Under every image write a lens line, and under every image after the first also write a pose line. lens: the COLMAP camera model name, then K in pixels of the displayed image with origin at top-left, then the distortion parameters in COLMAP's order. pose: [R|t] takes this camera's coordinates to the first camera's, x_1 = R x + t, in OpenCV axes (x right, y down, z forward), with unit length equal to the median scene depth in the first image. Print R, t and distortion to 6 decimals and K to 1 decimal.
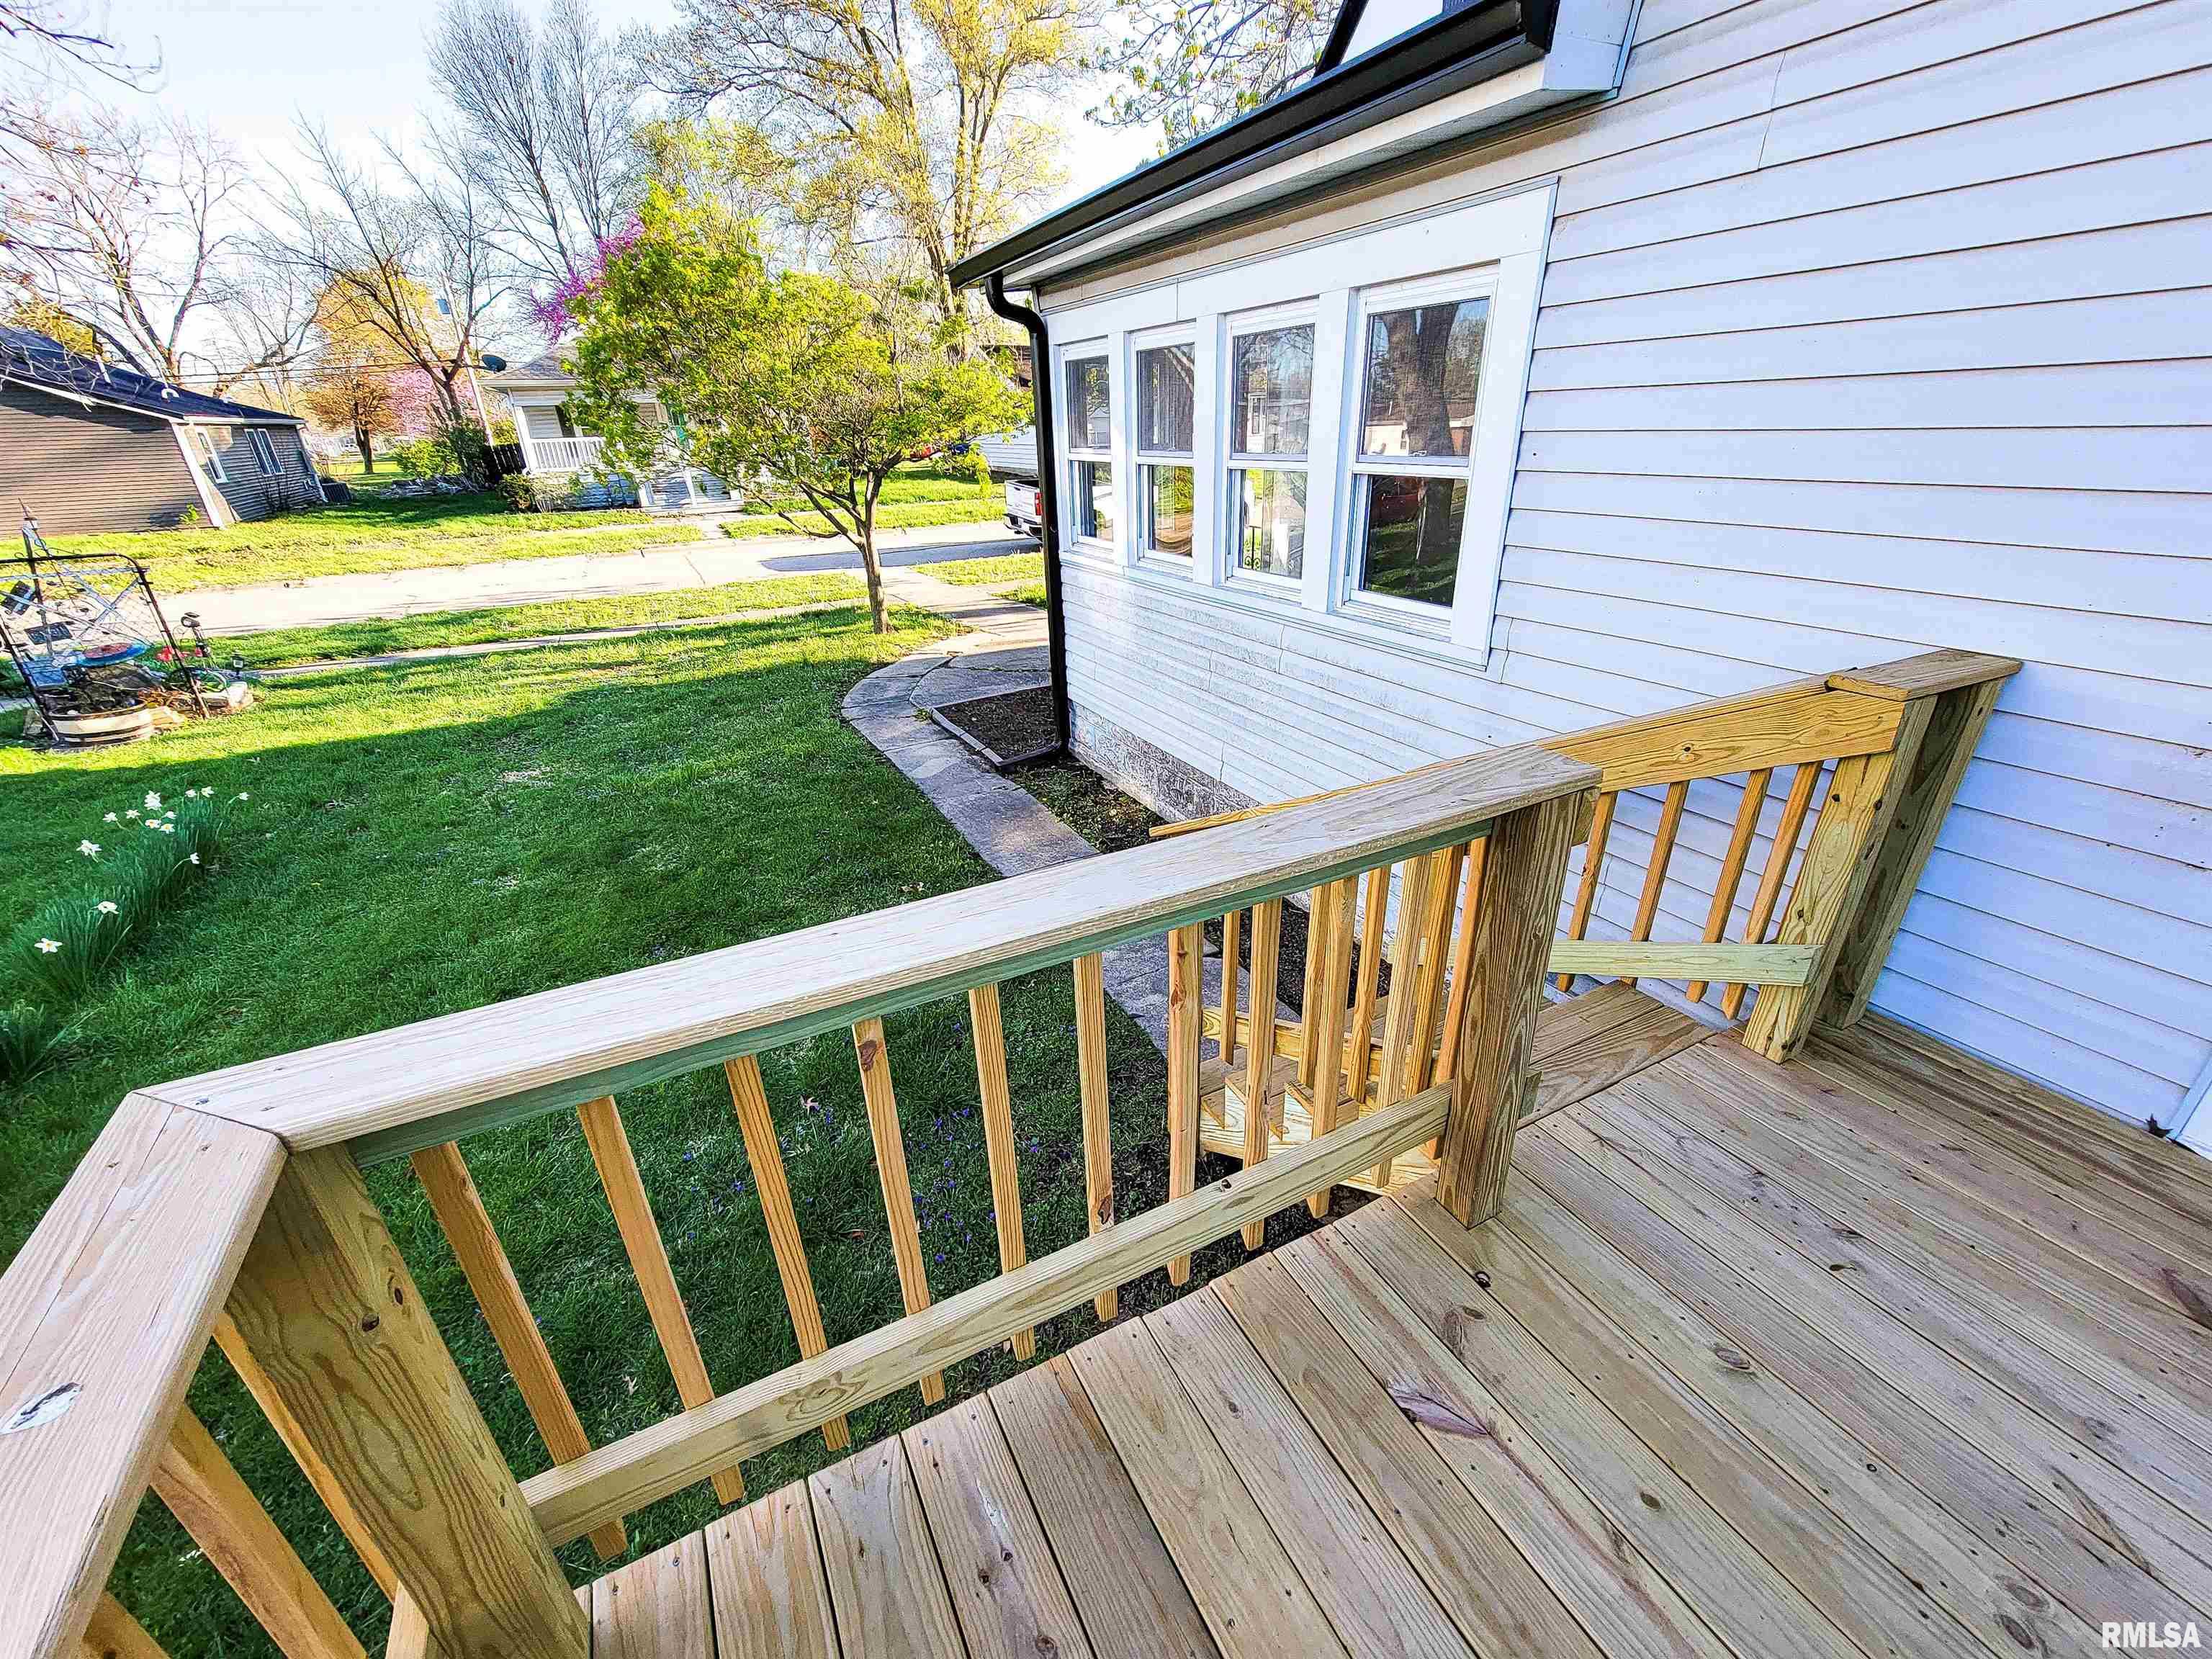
lens RADIAL K [[902.3, 0, 1117.9], [0, 902.3, 843.0], [0, 0, 1]] dist [-0.001784, 0.000580]
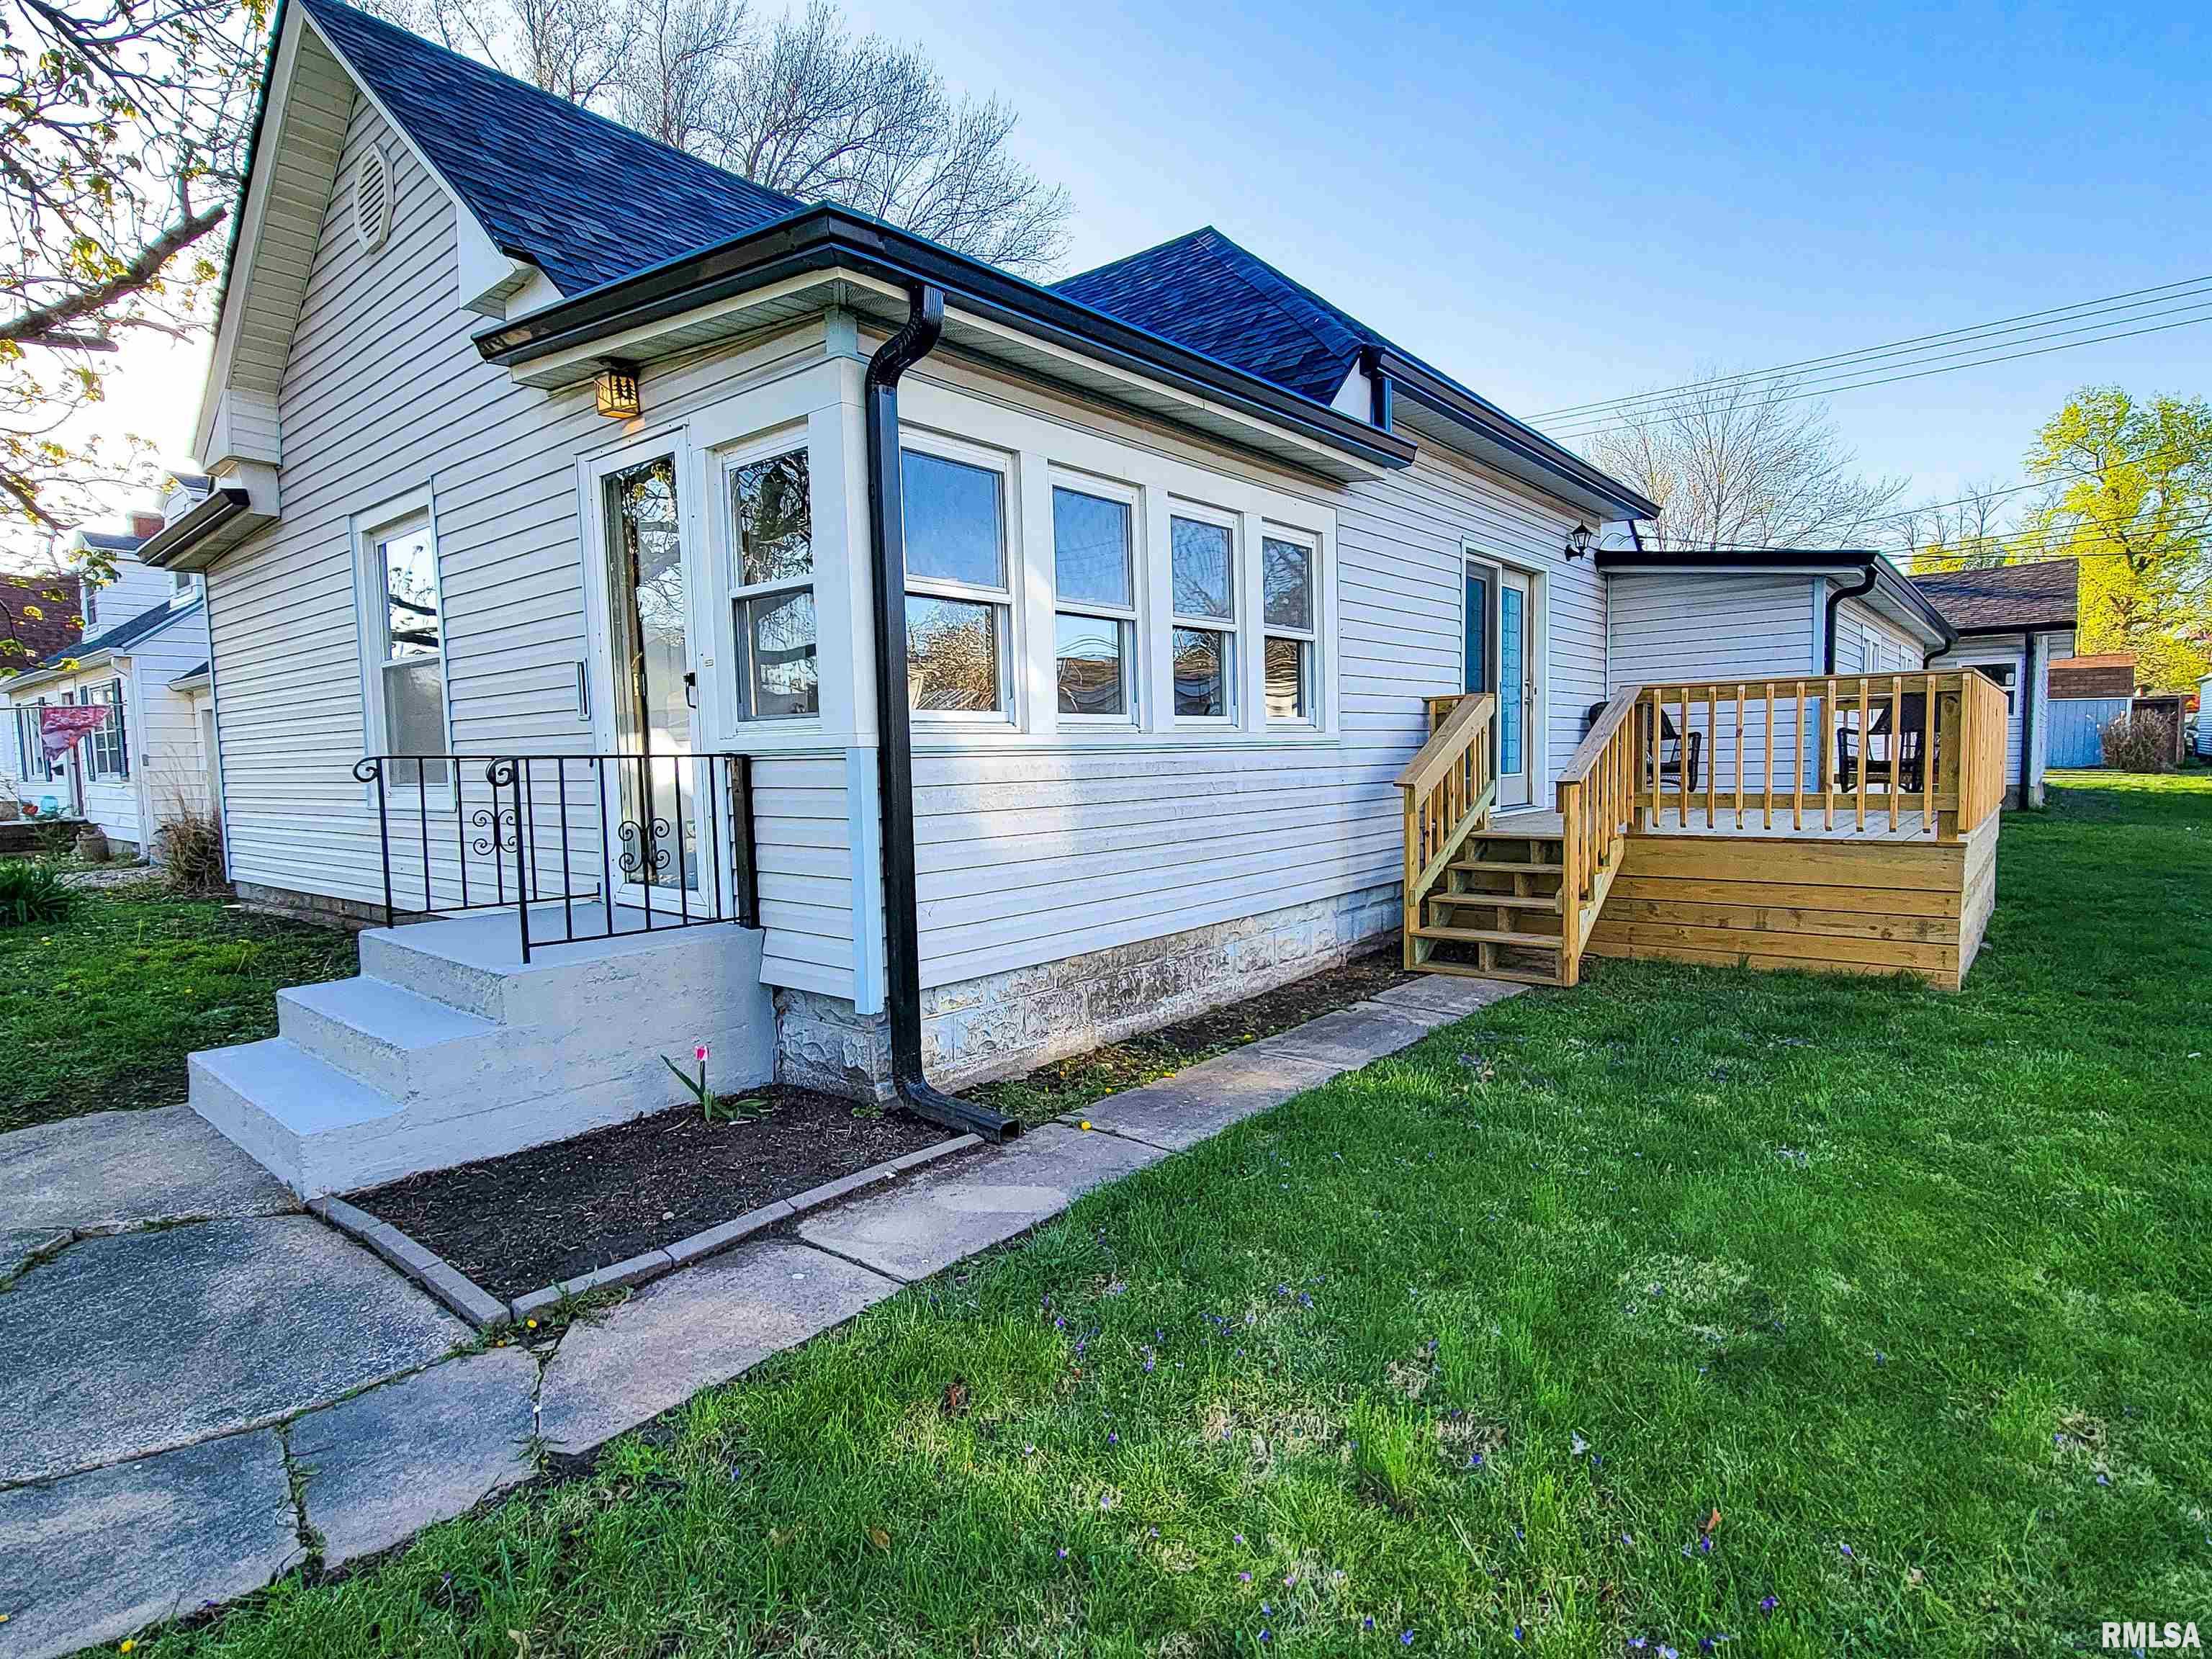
lens RADIAL K [[1155.1, 0, 1111.2], [0, 1155.1, 849.5], [0, 0, 1]] dist [-0.001894, -0.000082]
pose [[-0.382060, -0.036835, 0.923403, -0.839215], [0.424505, 0.880553, 0.210765, -0.373905], [-0.820869, 0.472515, -0.320787, 1.213767]]
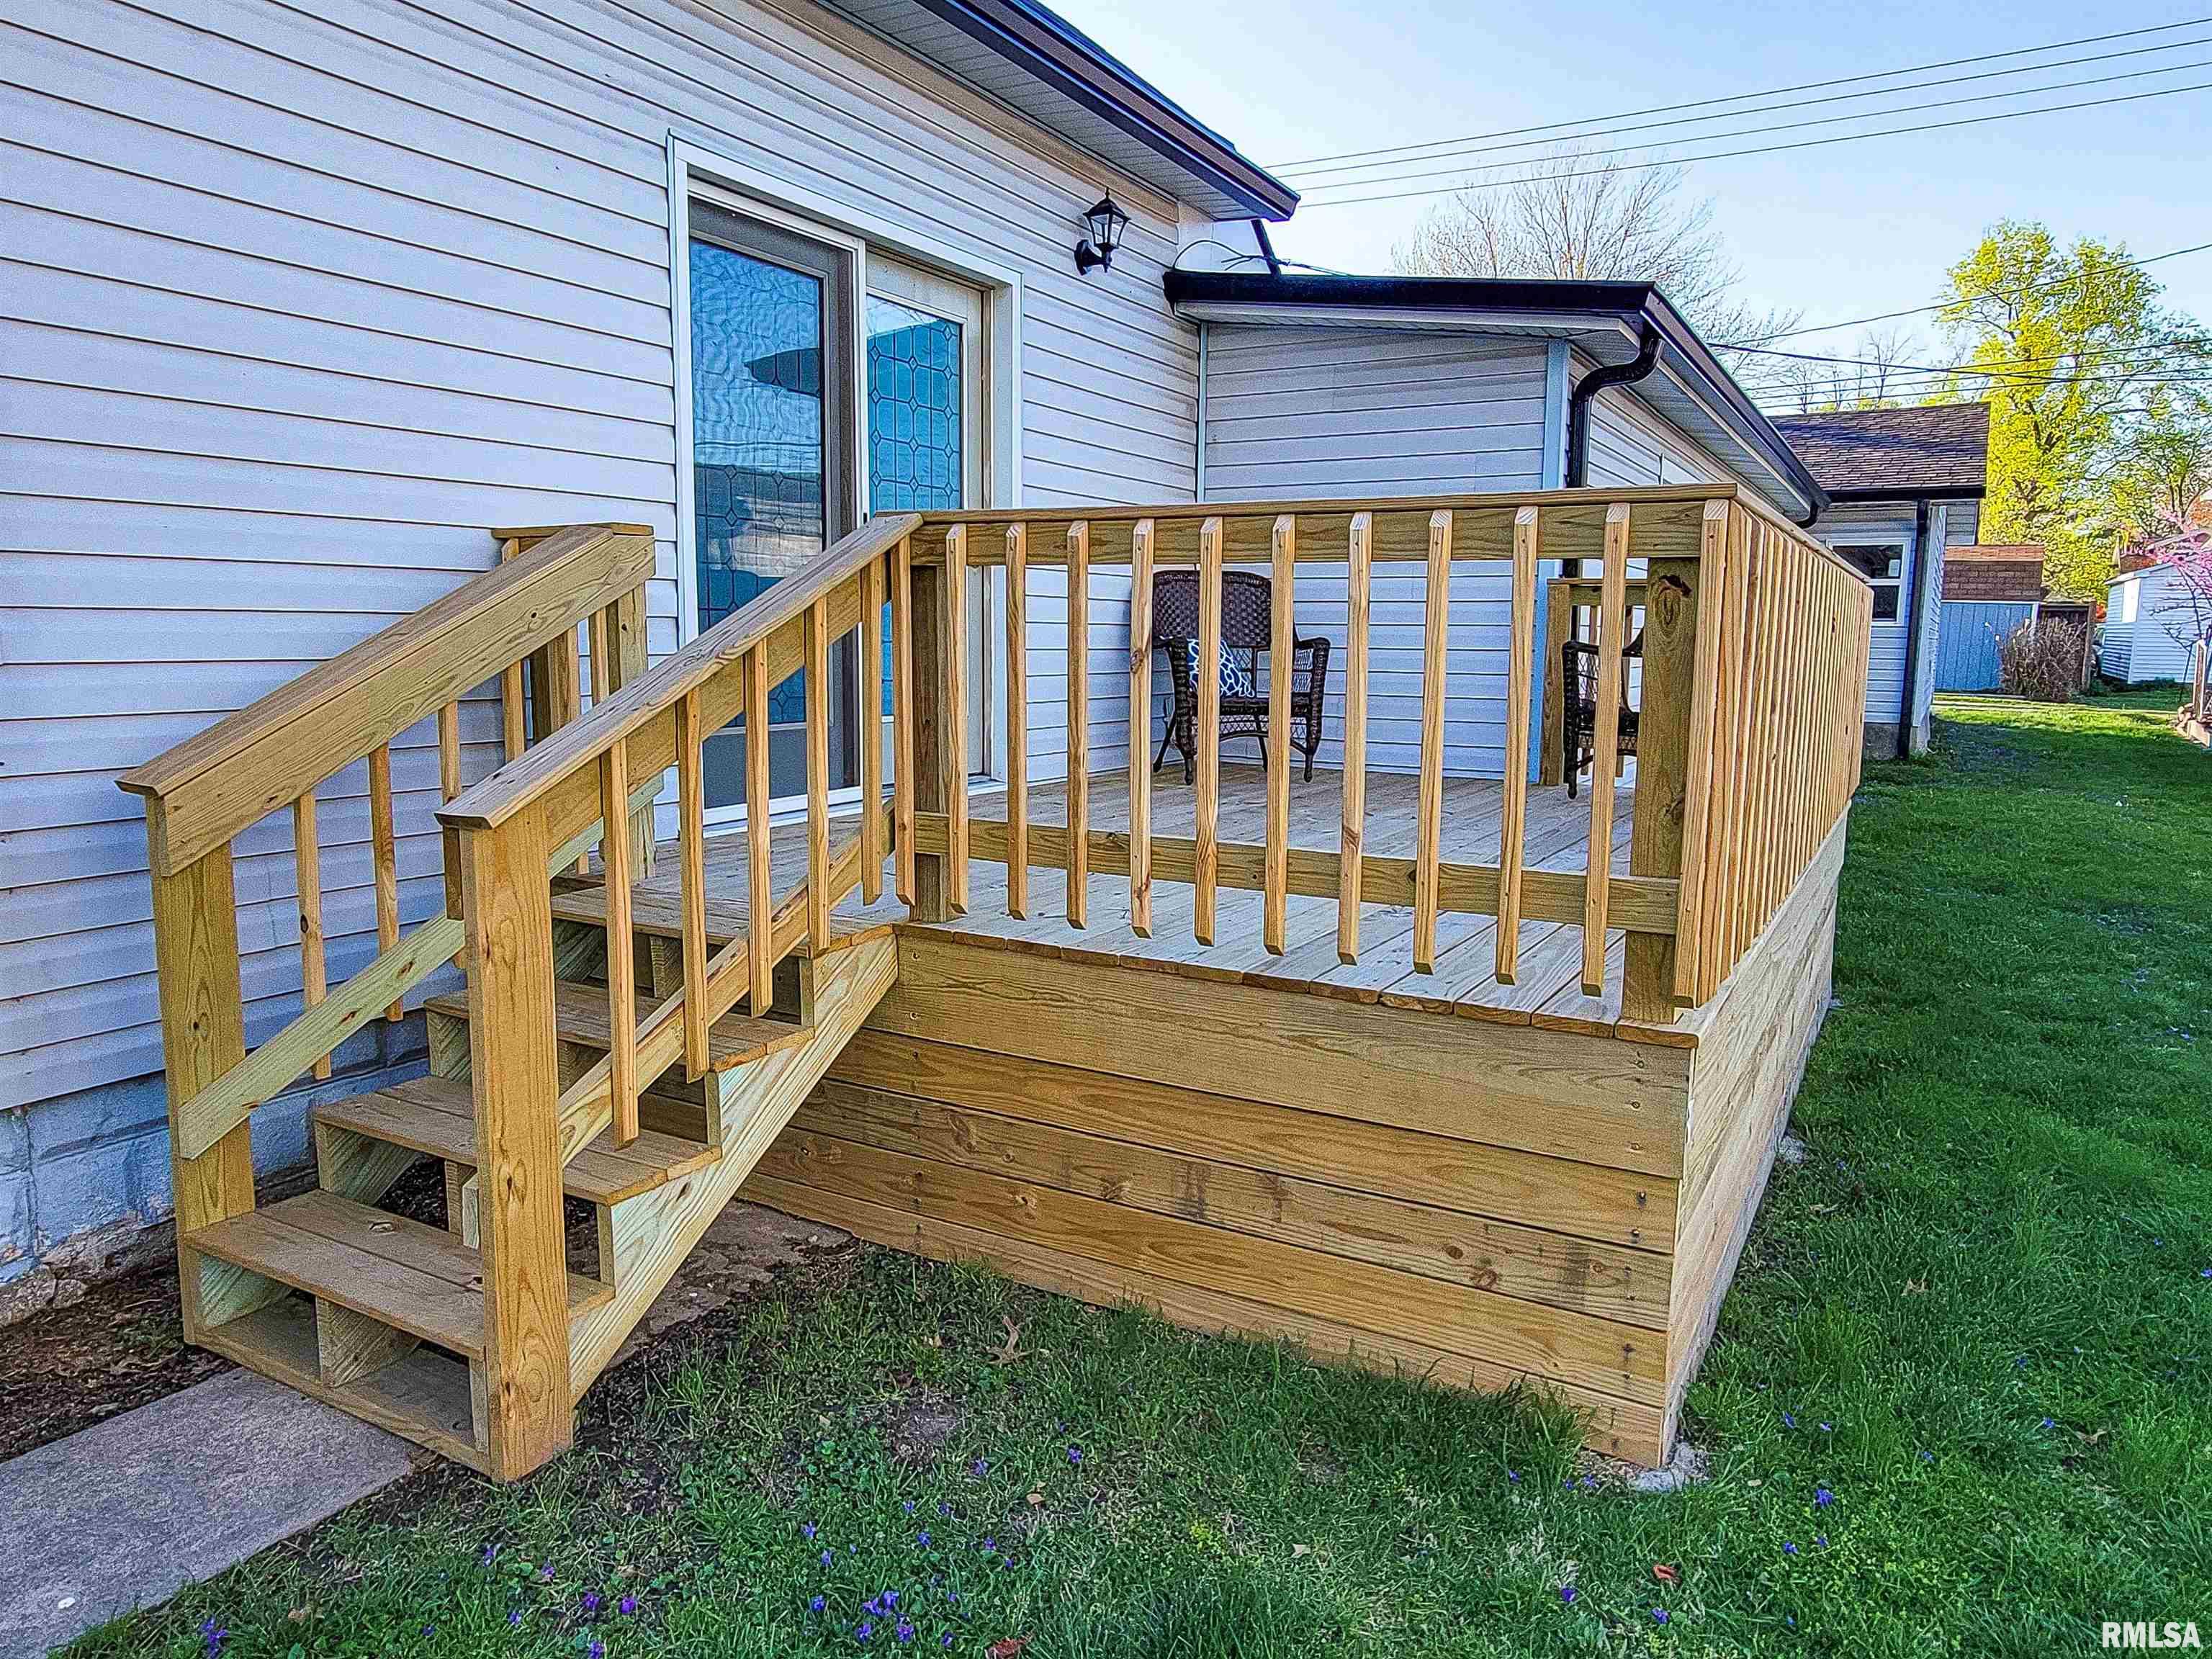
lens RADIAL K [[1474.7, 0, 1106.0], [0, 1474.7, 829.5], [0, 0, 1]] dist [-0.002102, -0.001595]
pose [[-0.532731, -0.092621, 0.841201, -0.420270], [0.362131, 0.873445, 0.325508, -0.075140], [-0.764892, 0.478033, -0.431770, 0.504948]]
